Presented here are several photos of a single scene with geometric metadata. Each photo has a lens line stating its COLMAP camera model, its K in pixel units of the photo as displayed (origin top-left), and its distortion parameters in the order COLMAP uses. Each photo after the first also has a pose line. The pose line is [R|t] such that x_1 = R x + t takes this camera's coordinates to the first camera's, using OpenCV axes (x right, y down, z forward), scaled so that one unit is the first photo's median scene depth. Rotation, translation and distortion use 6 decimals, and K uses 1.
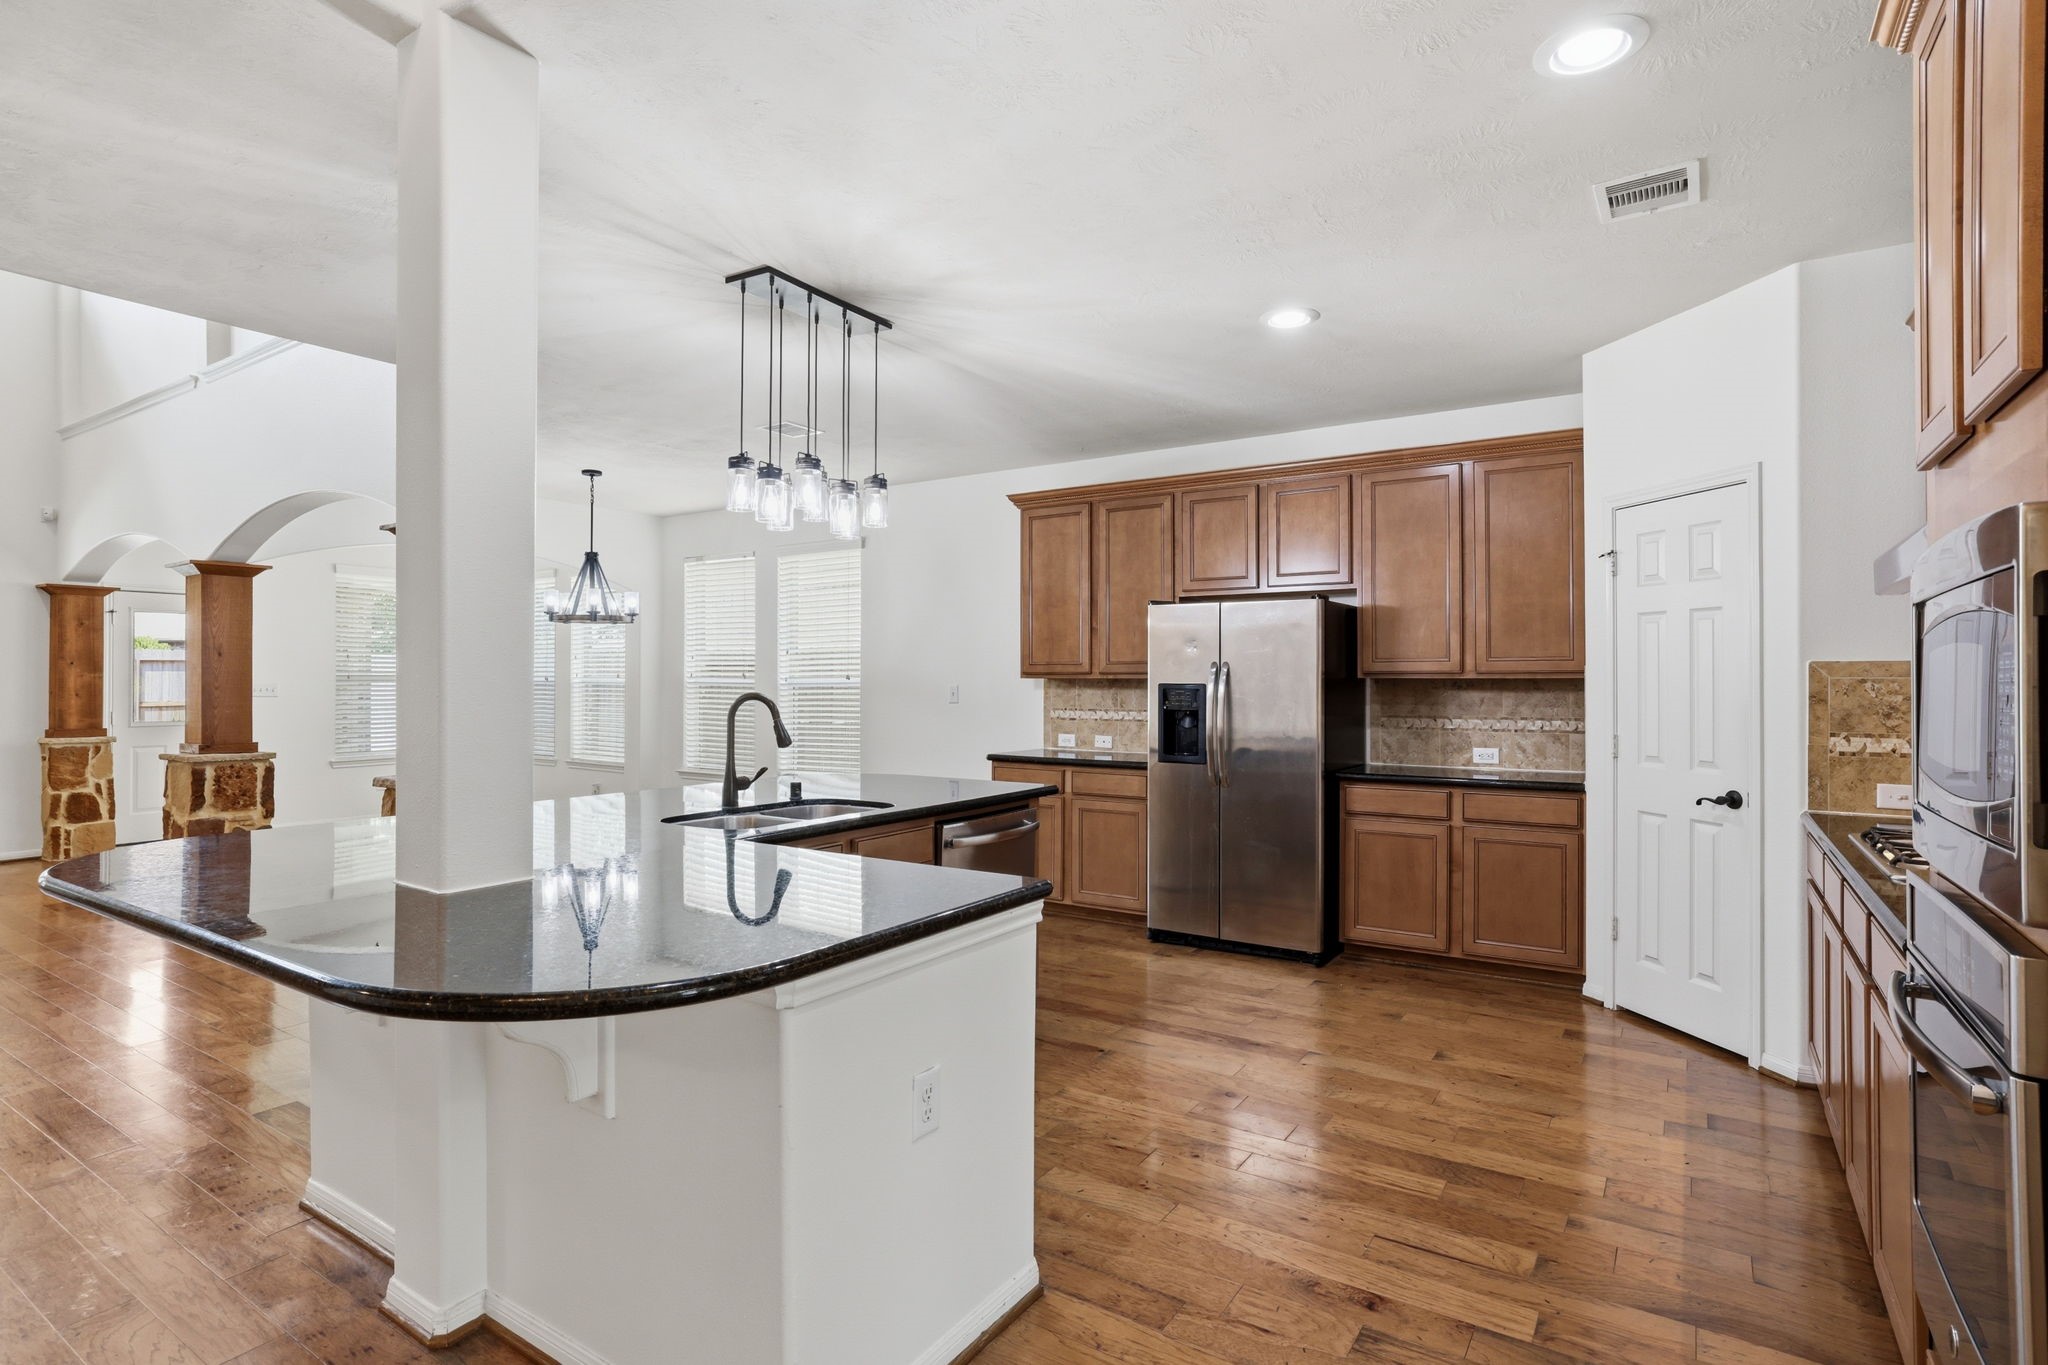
lens RADIAL K [[1030.4, 0, 1011.8], [0, 1030.4, 678.0], [0, 0, 1]] dist [-0.014980, 0.005582]
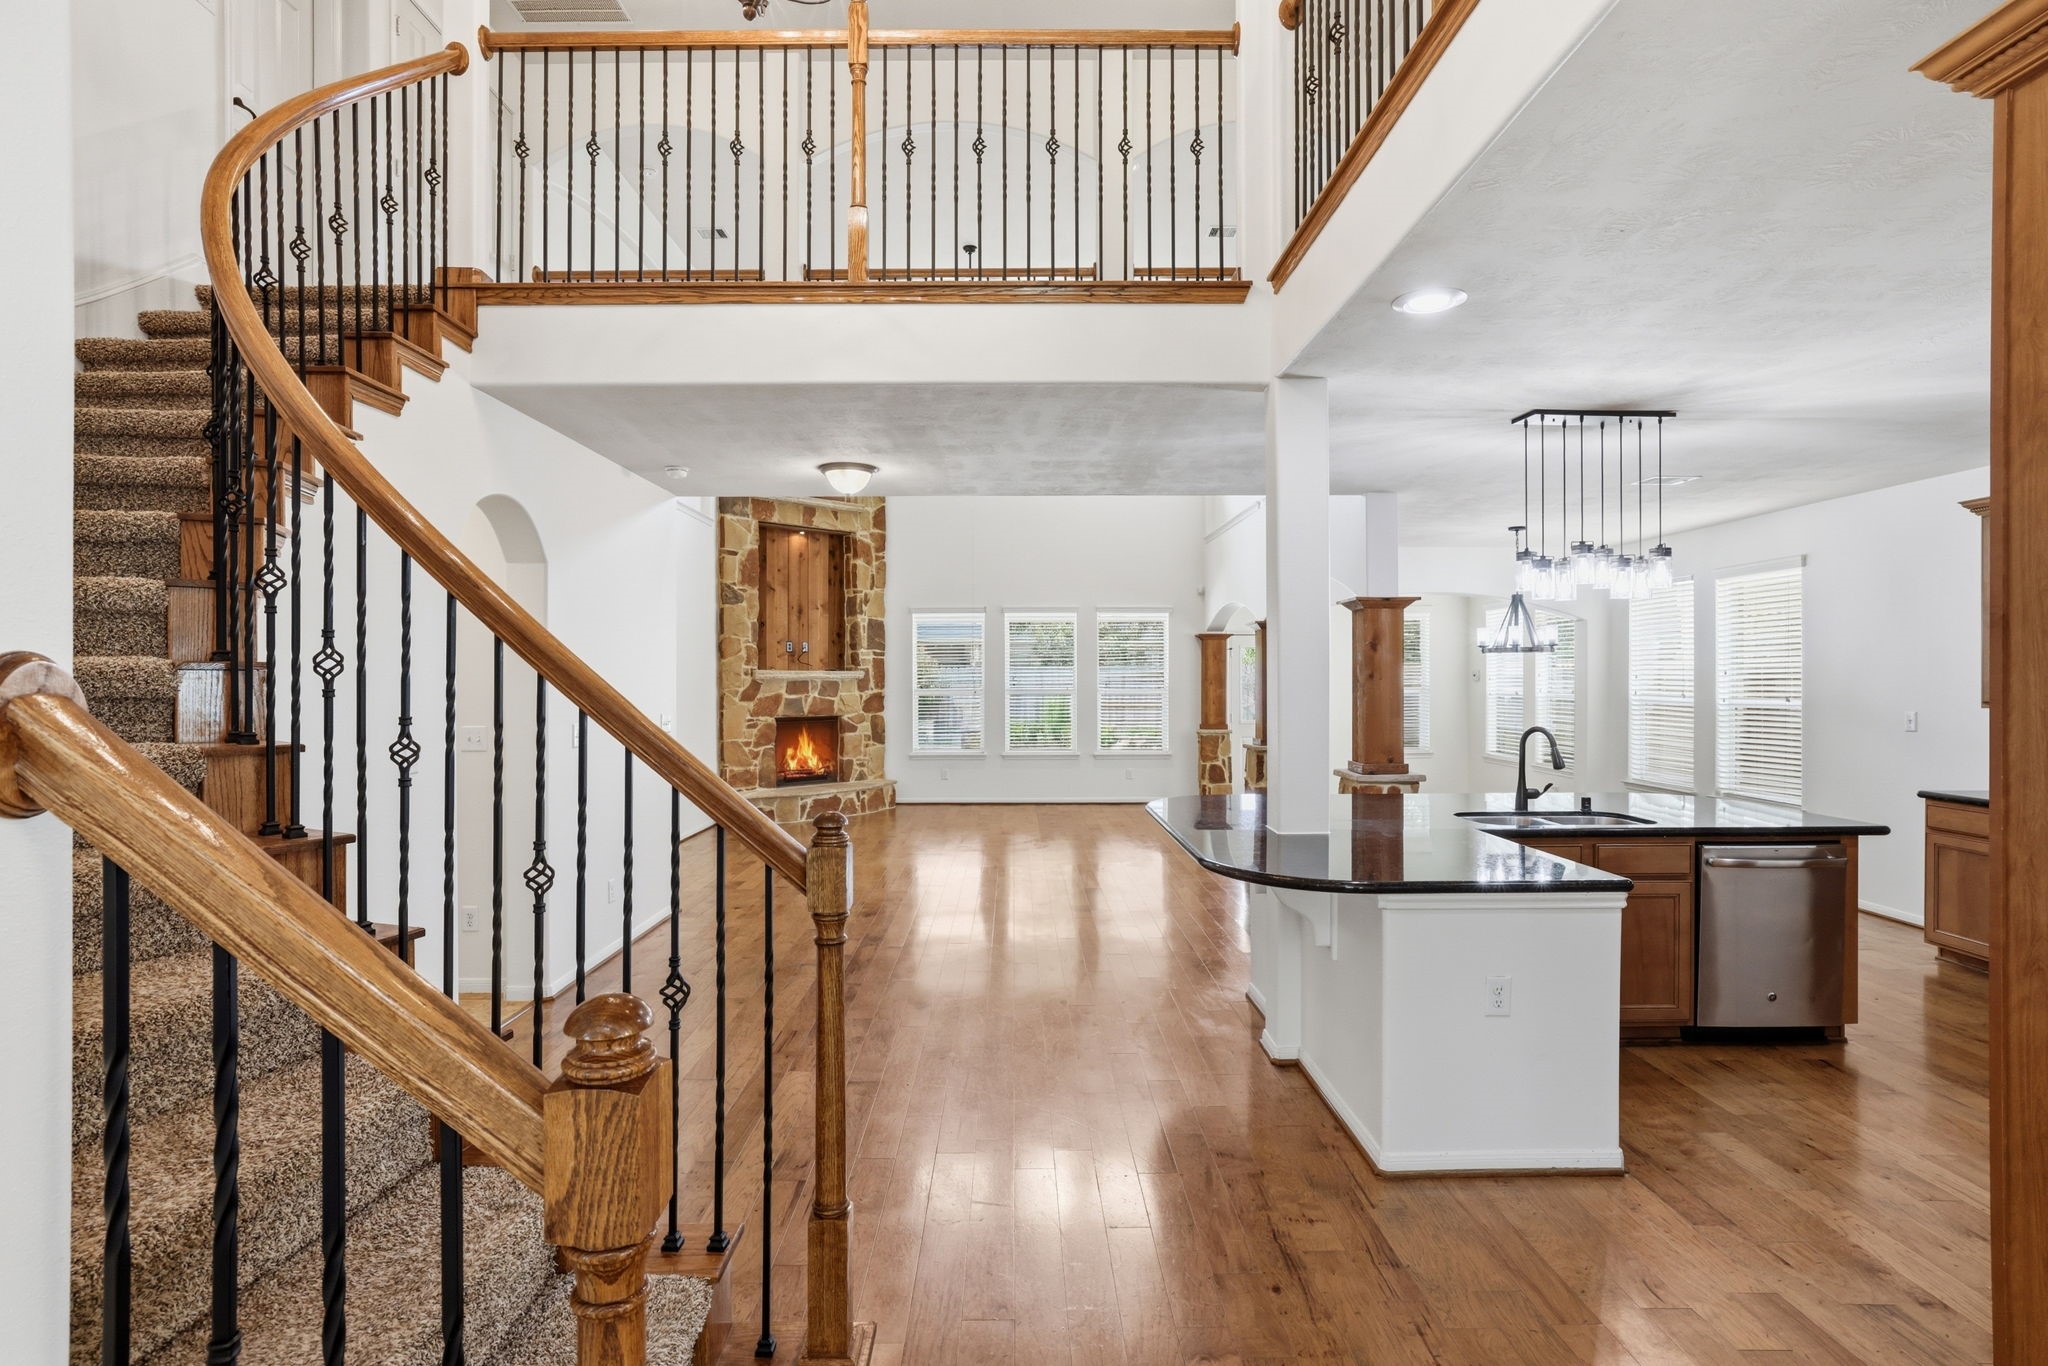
lens RADIAL K [[1030.4, 0, 1003.6], [0, 1030.4, 677.0], [0, 0, 1]] dist [-0.014980, 0.005582]
pose [[0.551399, -0.001391, -0.834241, 0.305384], [0.005276, 0.999984, 0.001820, -0.035587], [0.834225, -0.005405, 0.551397, -0.197670]]
